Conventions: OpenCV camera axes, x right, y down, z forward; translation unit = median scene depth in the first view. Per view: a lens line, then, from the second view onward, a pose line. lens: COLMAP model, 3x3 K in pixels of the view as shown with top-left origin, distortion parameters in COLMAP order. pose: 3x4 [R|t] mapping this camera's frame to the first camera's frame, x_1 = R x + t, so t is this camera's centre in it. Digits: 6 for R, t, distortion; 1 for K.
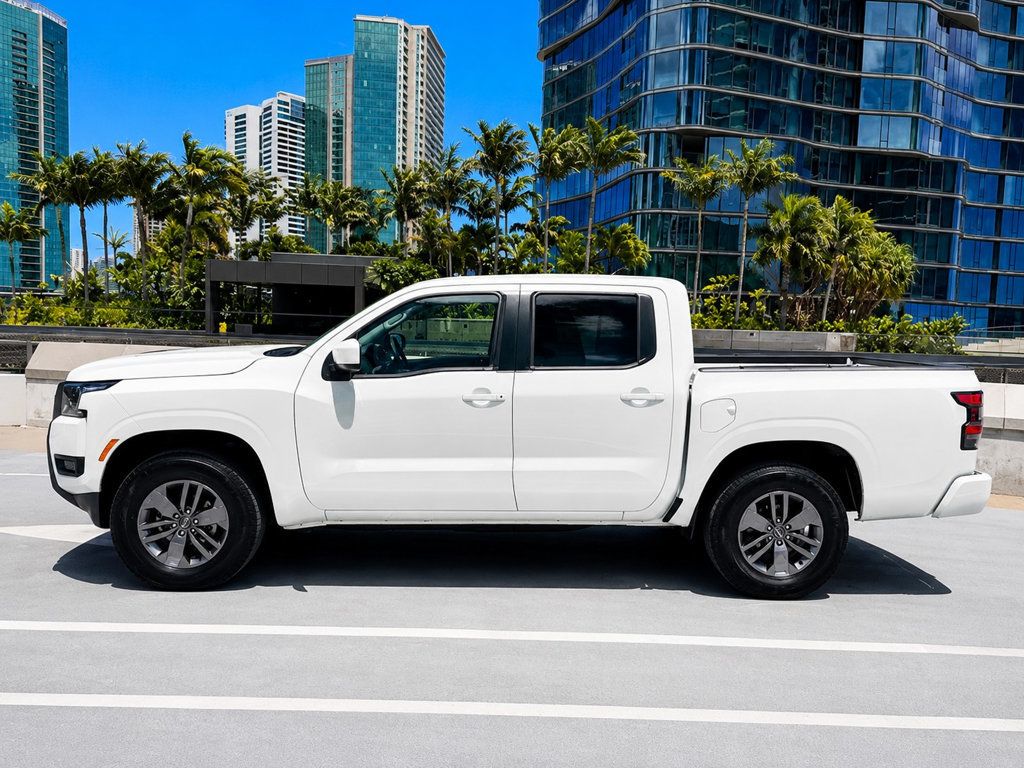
lens RADIAL K [[840.6, 0, 519.0], [0, 840.6, 411.2], [0, 0, 1]] dist [0.051113, -0.077681]
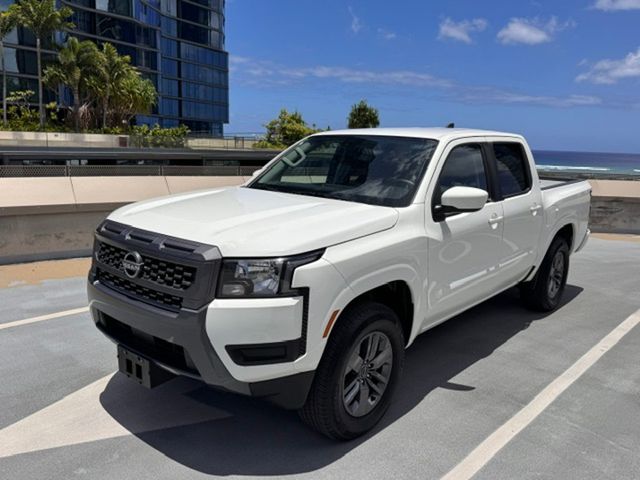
lens RADIAL K [[525.4, 0, 322.1], [0, 525.4, 240.9], [0, 0, 1]] dist [0.051113, -0.077681]
pose [[0.683654, -0.142750, 0.715709, -0.431534], [0.062604, 0.988540, 0.137366, -0.060560], [-0.727116, -0.049105, 0.684756, 0.296181]]
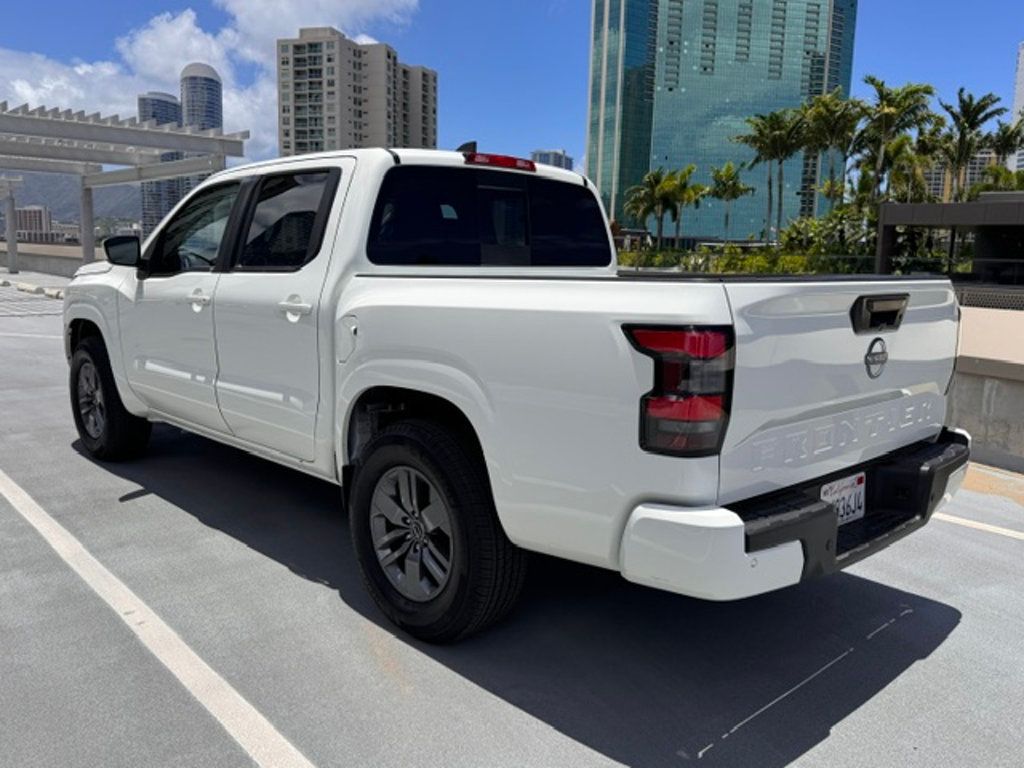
lens RADIAL K [[840.6, 0, 509.8], [0, 840.6, 381.1], [0, 0, 1]] dist [0.051113, -0.077681]
pose [[0.657030, 0.101353, -0.747020, 0.417239], [-0.086304, 0.994519, 0.059025, -0.006542], [0.748908, 0.025690, 0.662176, 0.322610]]
